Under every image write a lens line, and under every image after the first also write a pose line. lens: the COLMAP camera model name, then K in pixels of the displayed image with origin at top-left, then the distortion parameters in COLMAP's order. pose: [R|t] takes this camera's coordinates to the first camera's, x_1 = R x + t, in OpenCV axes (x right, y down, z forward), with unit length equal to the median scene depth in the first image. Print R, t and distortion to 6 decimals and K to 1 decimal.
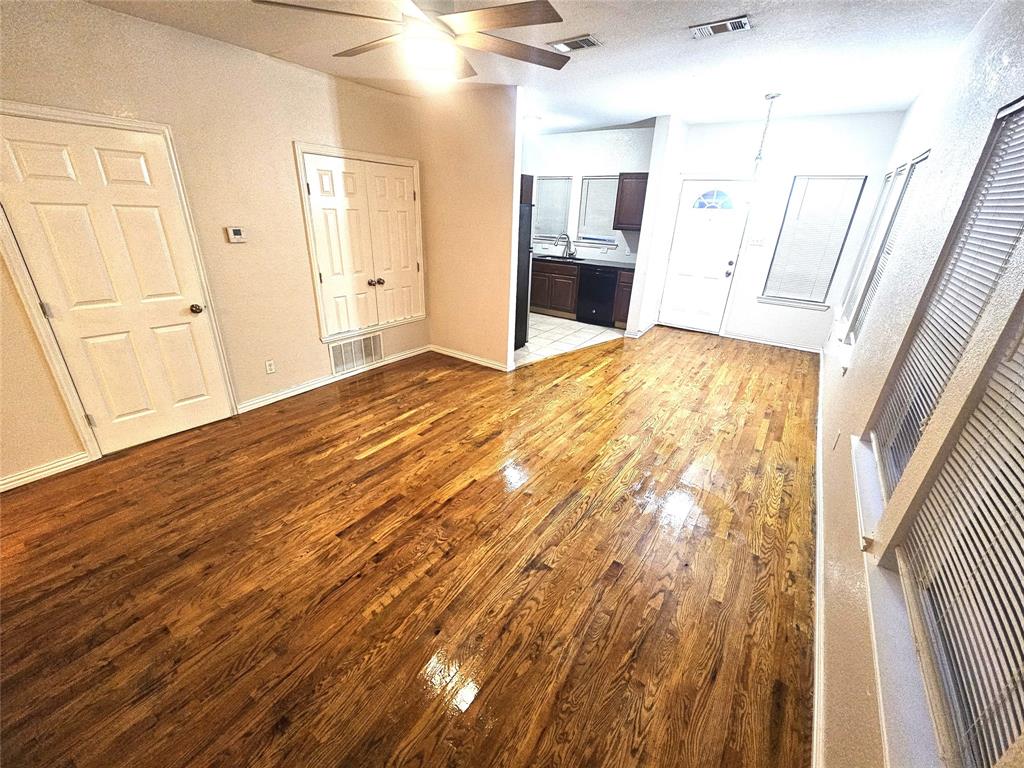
lens RADIAL K [[422.5, 0, 512.9], [0, 422.5, 385.0], [0, 0, 1]] dist [0.001128, -0.000940]
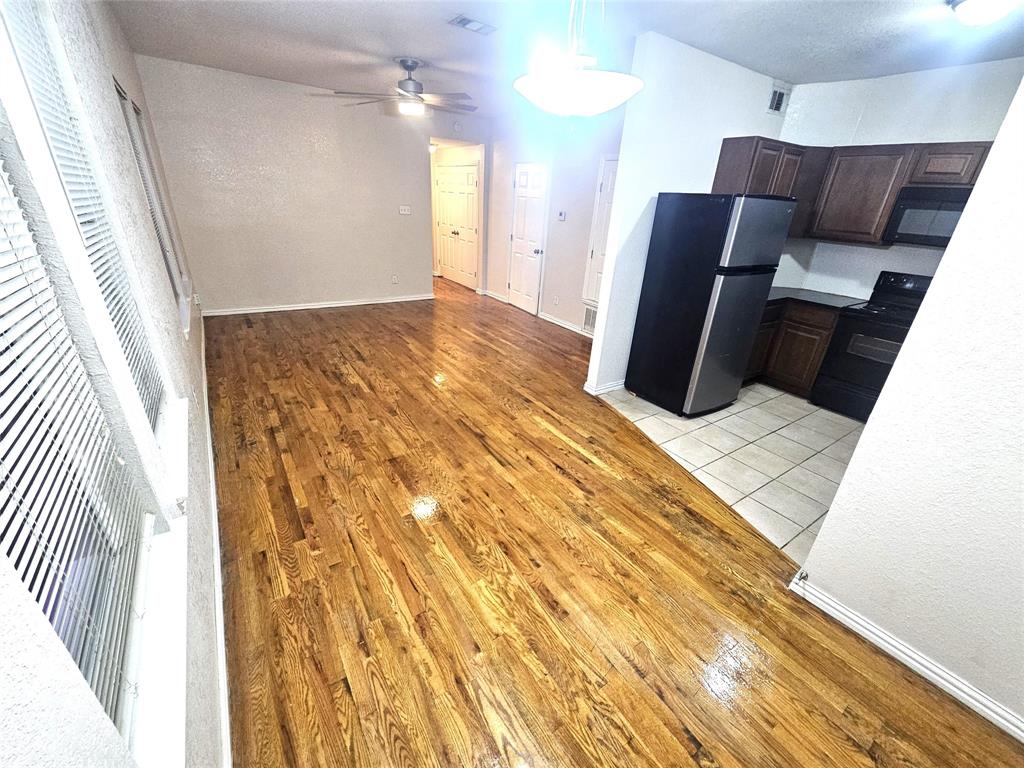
lens RADIAL K [[422.5, 0, 516.5], [0, 422.5, 388.9], [0, 0, 1]] dist [0.001128, -0.000940]
pose [[-0.361229, 0.334323, -0.870484, 1.012998], [-0.430174, 0.768499, 0.473666, -0.491847], [0.827323, 0.545562, -0.133787, 1.311376]]
